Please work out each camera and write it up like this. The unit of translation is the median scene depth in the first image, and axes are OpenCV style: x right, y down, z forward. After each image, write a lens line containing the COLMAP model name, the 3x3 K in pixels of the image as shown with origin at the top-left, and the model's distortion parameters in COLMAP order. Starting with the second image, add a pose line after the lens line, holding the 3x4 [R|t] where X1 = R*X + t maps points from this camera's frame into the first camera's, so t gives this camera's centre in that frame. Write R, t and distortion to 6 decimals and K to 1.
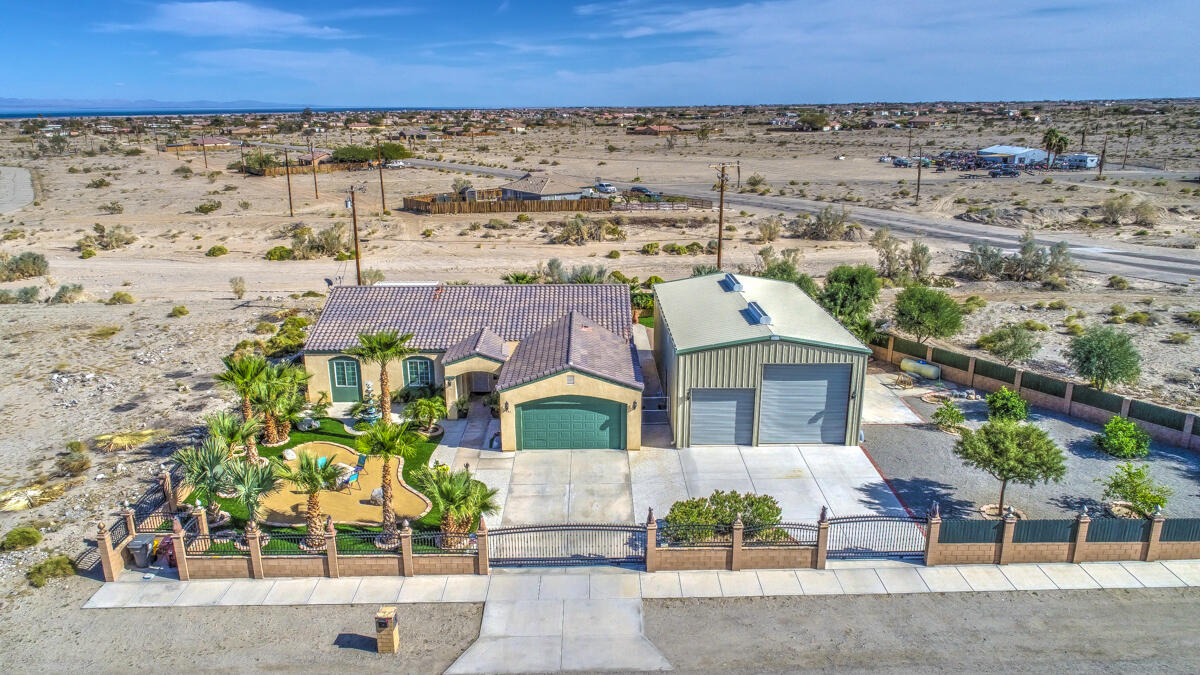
lens RADIAL K [[802.0, 0, 596.3], [0, 802.0, 338.1], [0, 0, 1]] dist [-0.001698, -0.000492]
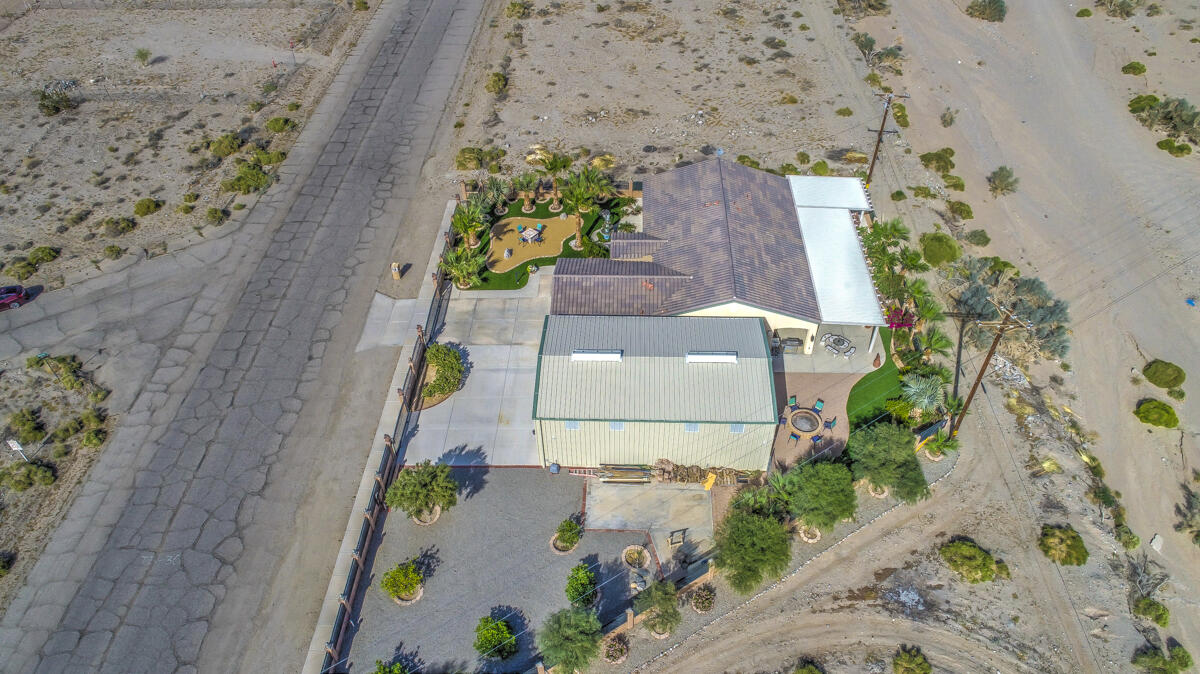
lens RADIAL K [[802.0, 0, 596.3], [0, 802.0, 337.6], [0, 0, 1]] dist [-0.001698, -0.000492]
pose [[-0.050760, 0.700192, -0.712148, 1.049838], [-0.261901, 0.678779, 0.686051, -0.885284], [0.963759, 0.221336, 0.148926, 0.788410]]
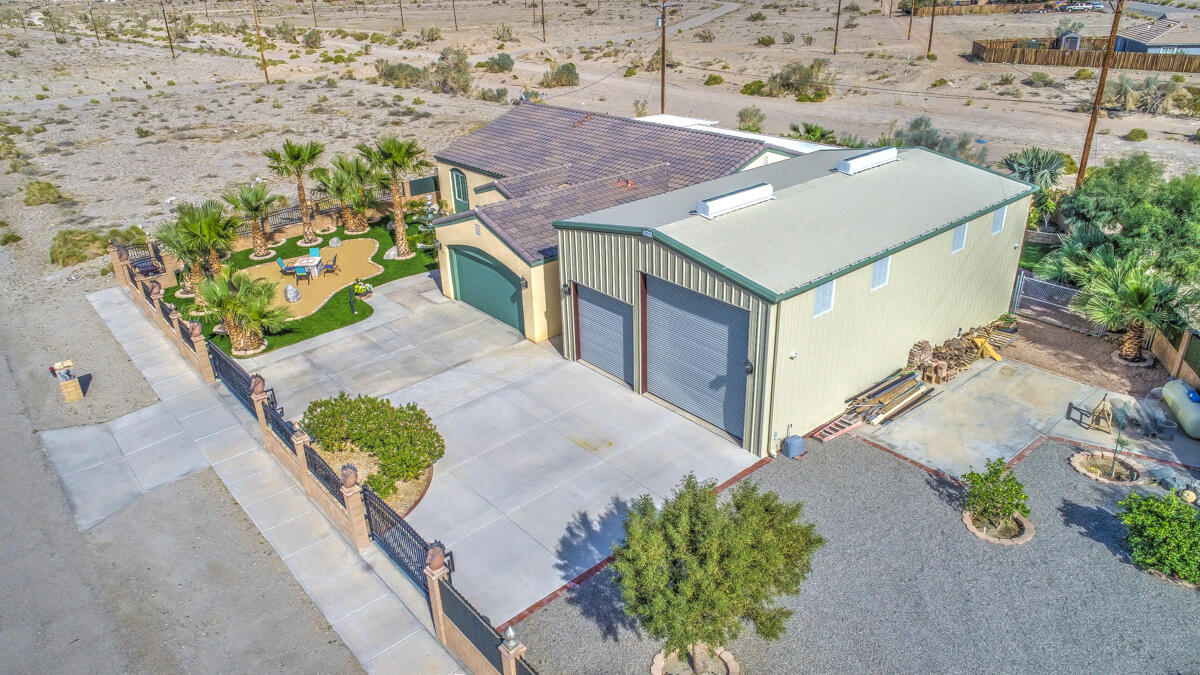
lens RADIAL K [[802.0, 0, 596.3], [0, 802.0, 338.1], [0, 0, 1]] dist [-0.001698, -0.000492]
pose [[0.637517, 0.312825, -0.704068, 0.586602], [-0.187844, 0.949391, 0.251736, -0.063660], [0.747186, -0.028231, 0.664015, 0.499222]]
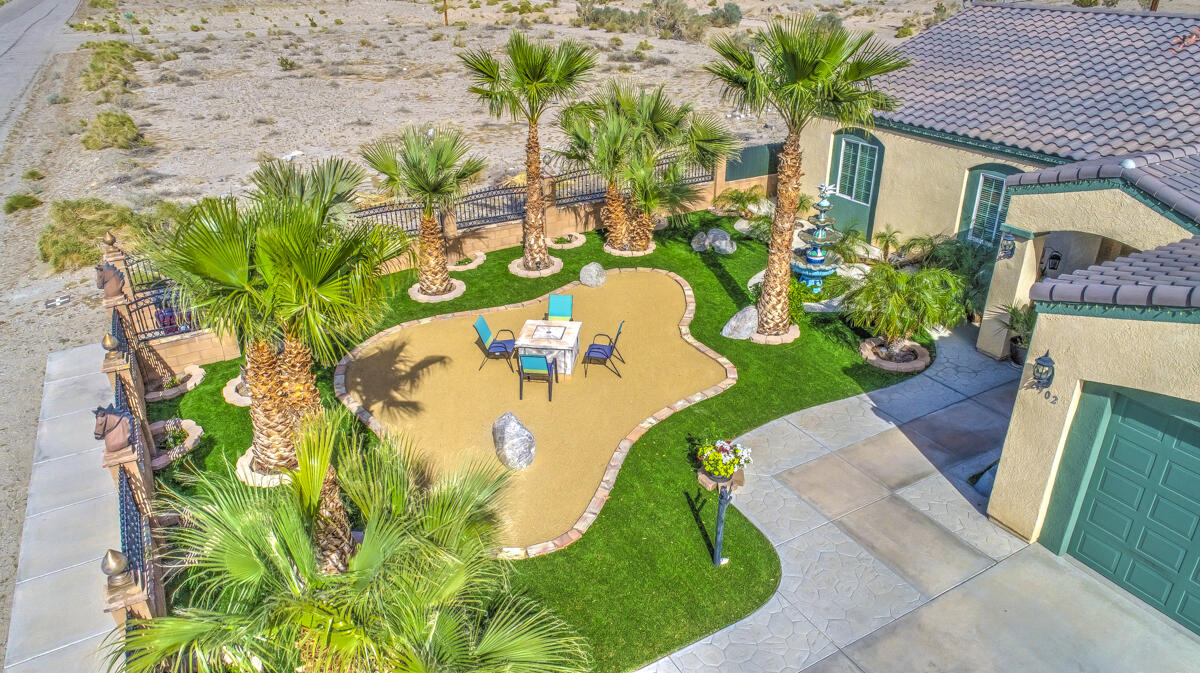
lens RADIAL K [[802.0, 0, 596.3], [0, 802.0, 337.1], [0, 0, 1]] dist [-0.001698, -0.000492]
pose [[0.479293, 0.385272, -0.788570, 0.011878], [-0.241839, 0.921689, 0.303320, 0.030928], [0.843678, 0.045328, 0.534933, 0.684977]]
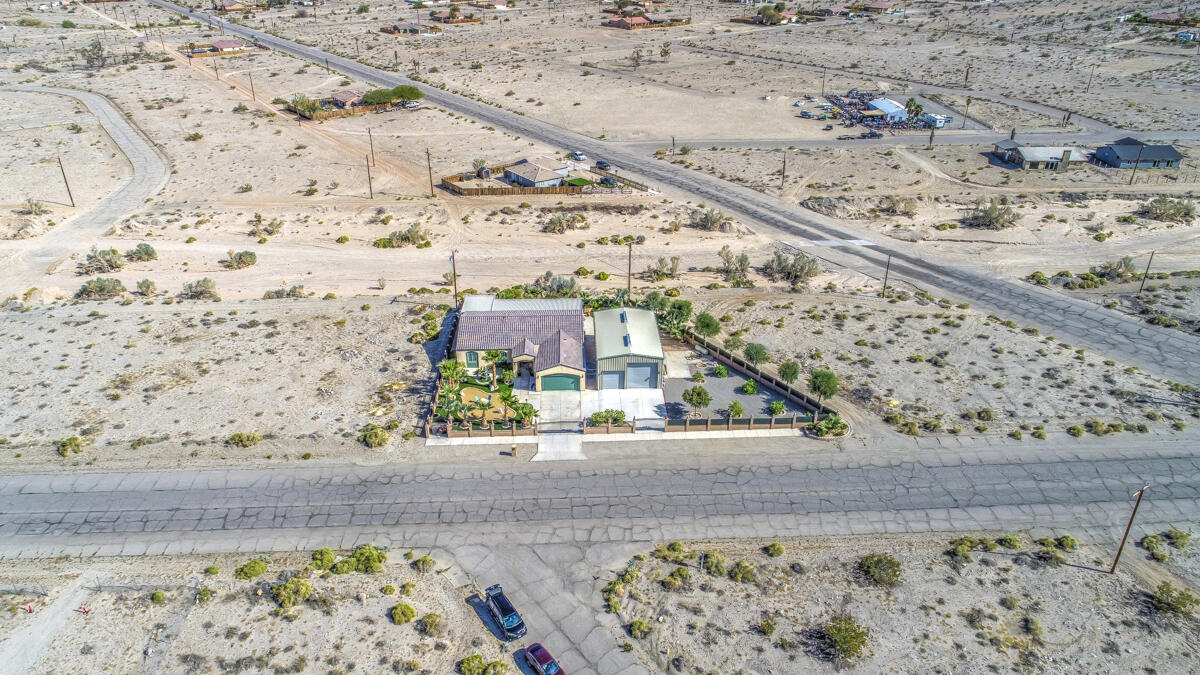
lens RADIAL K [[802.0, 0, 596.3], [0, 802.0, 338.1], [0, 0, 1]] dist [-0.001698, -0.000492]
pose [[0.999699, -0.004956, 0.024049, 0.025515], [0.000116, 0.980361, 0.197210, -0.561729], [-0.024554, -0.197148, 0.980066, -1.627094]]
